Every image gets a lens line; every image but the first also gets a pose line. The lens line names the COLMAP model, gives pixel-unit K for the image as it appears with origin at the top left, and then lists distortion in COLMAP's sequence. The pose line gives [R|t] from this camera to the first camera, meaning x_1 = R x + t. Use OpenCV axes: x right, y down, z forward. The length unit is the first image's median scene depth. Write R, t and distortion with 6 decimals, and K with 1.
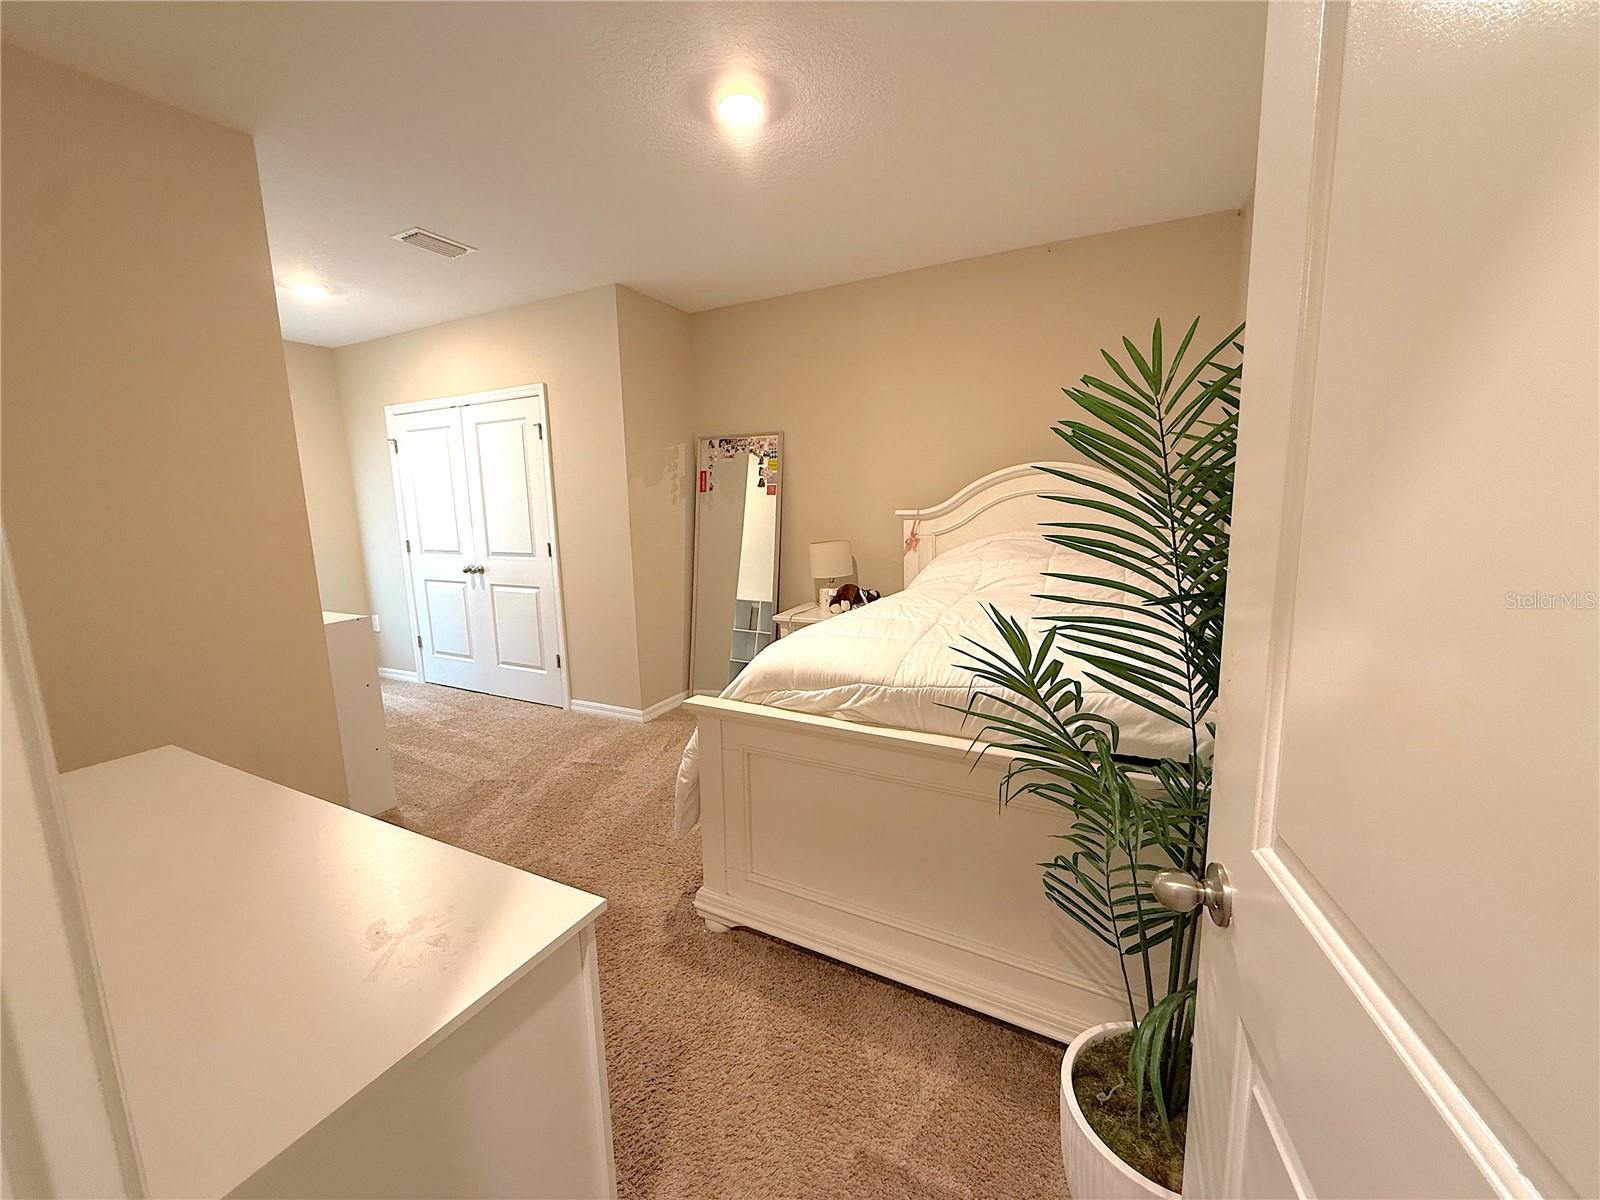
lens RADIAL K [[636.4, 0, 792.0], [0, 636.4, 600.8], [0, 0, 1]] dist [-0.000171, -0.000204]
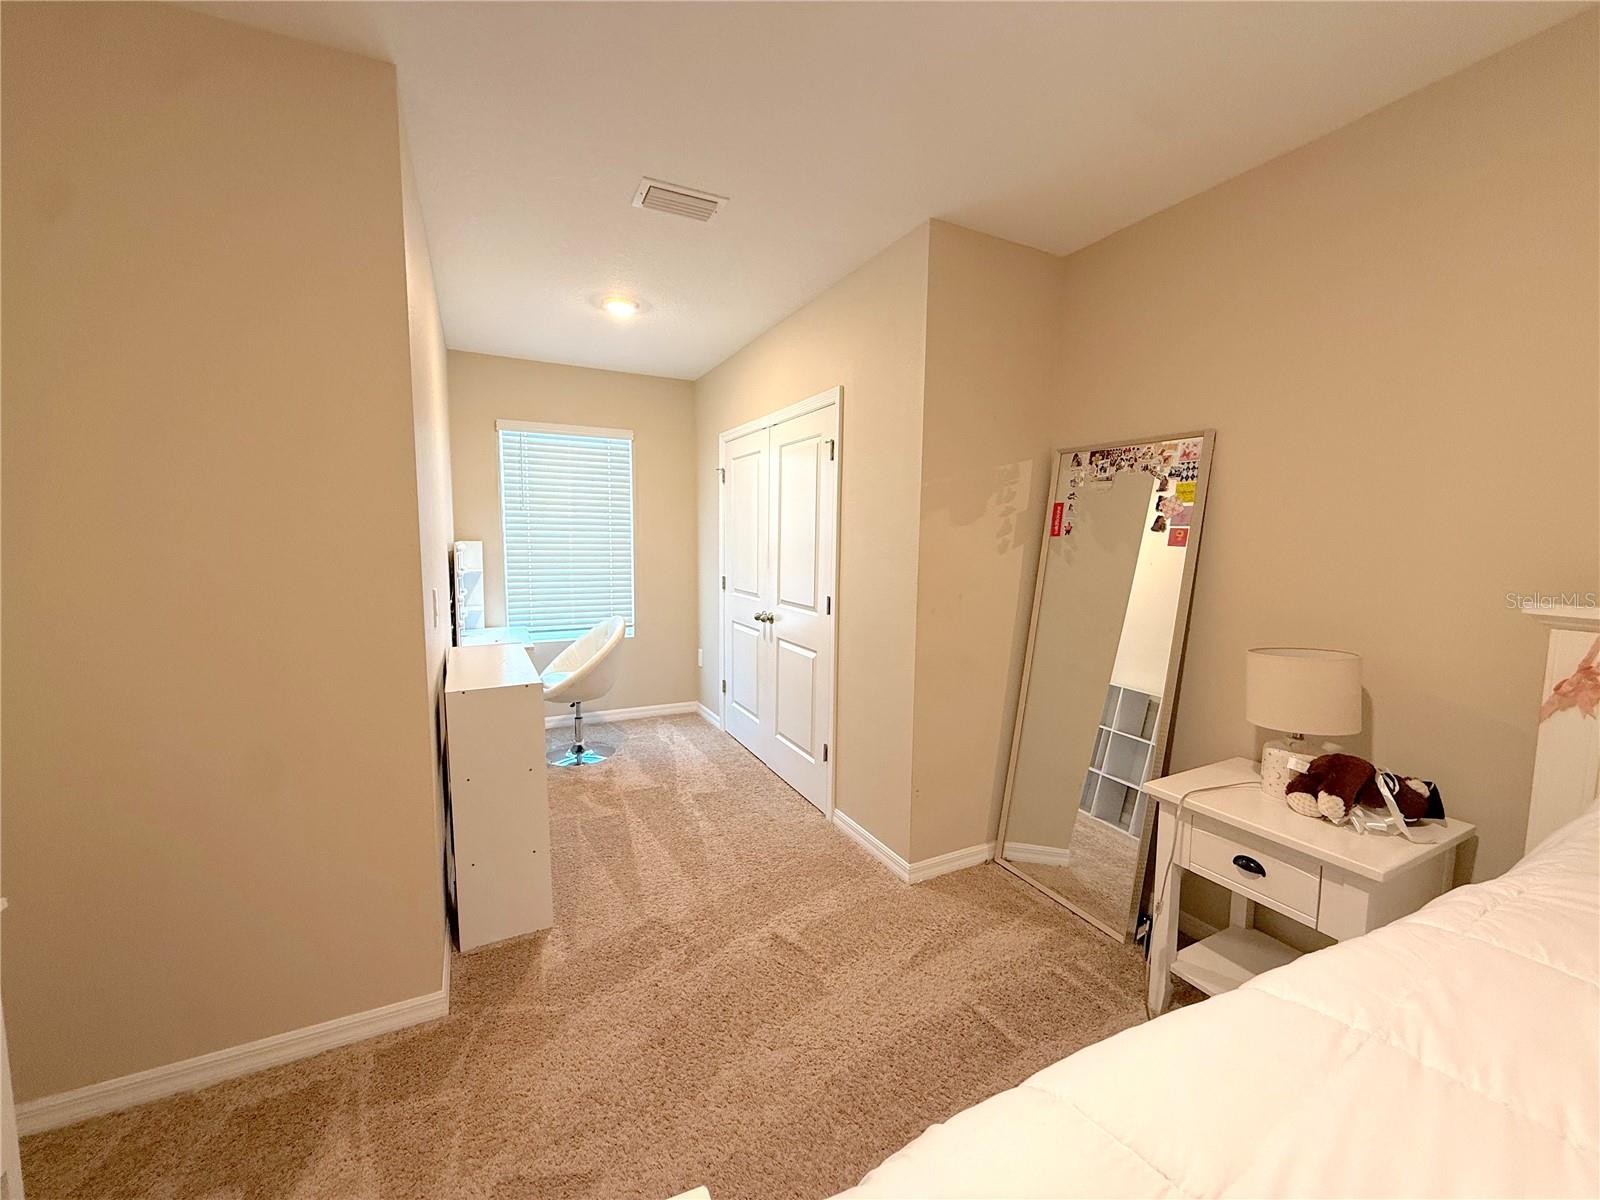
lens RADIAL K [[636.4, 0, 792.0], [0, 636.4, 600.8], [0, 0, 1]] dist [-0.000171, -0.000204]
pose [[0.809615, 0.092301, -0.579659, 0.020894], [-0.121008, 0.992591, -0.010960, -0.072320], [0.574353, 0.079016, 0.814785, 0.360023]]
